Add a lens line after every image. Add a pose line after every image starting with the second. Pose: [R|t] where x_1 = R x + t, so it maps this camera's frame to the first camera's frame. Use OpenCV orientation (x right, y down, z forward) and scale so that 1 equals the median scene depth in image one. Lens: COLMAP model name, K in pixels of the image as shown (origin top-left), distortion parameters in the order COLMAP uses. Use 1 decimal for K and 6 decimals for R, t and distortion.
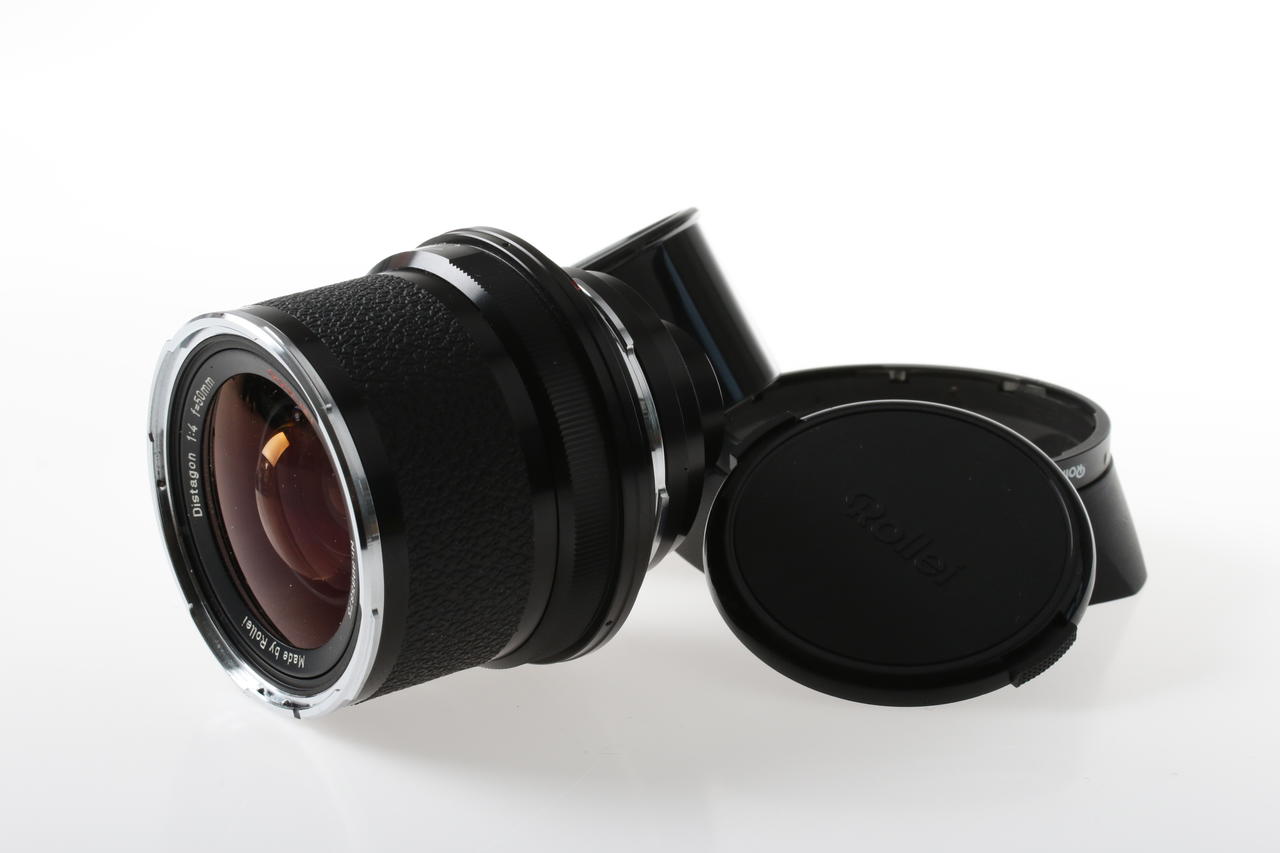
lens RADIAL K [[3530.0, 0, 640.4], [0, 3530.0, 427.2], [0, 0, 1]] dist [-0.019783, 0.000000]
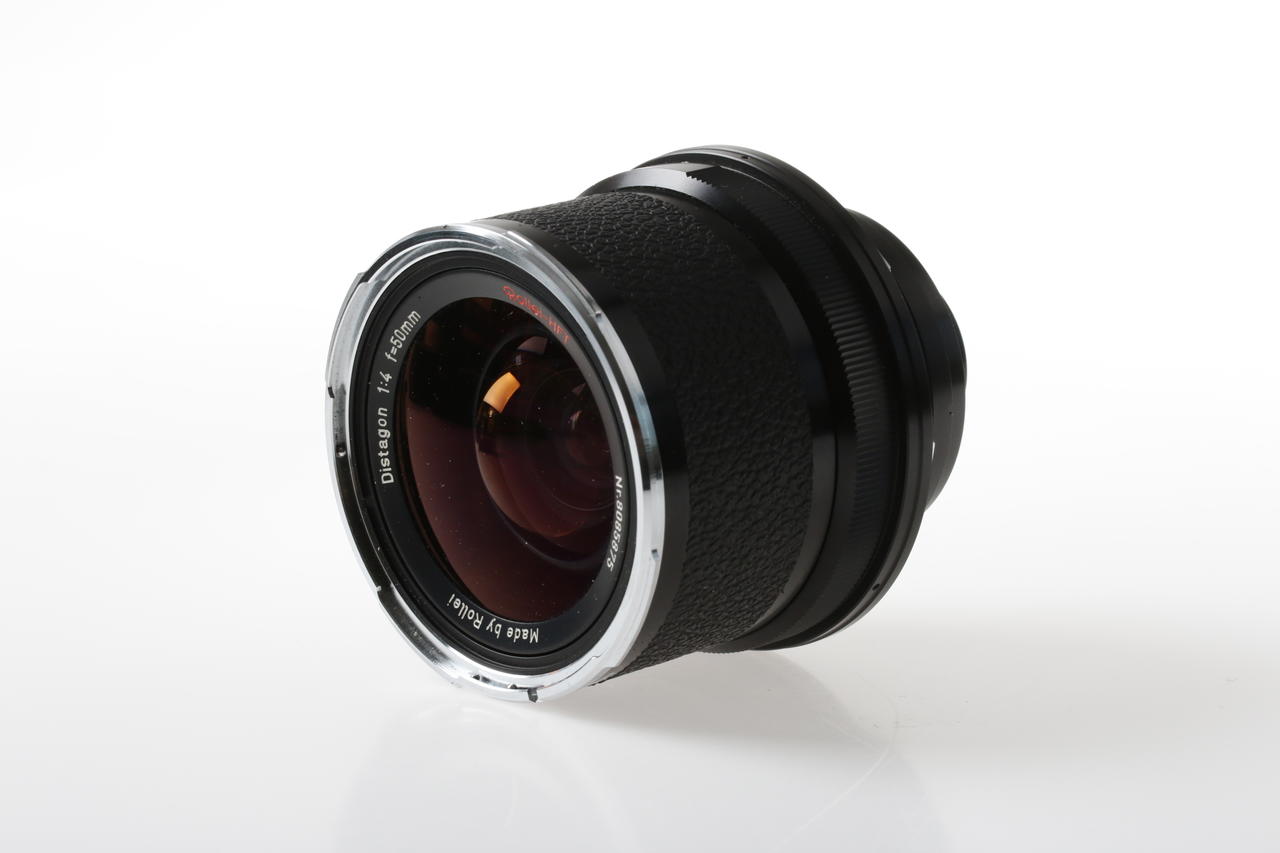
lens RADIAL K [[3530.0, 0, 639.5], [0, 3530.0, 425.7], [0, 0, 1]] dist [-0.019783, 0.000000]
pose [[0.992474, -0.020484, 0.120734, -0.176049], [0.031872, 0.995141, -0.093159, 0.097967], [-0.118239, 0.096306, 0.988304, 0.146572]]
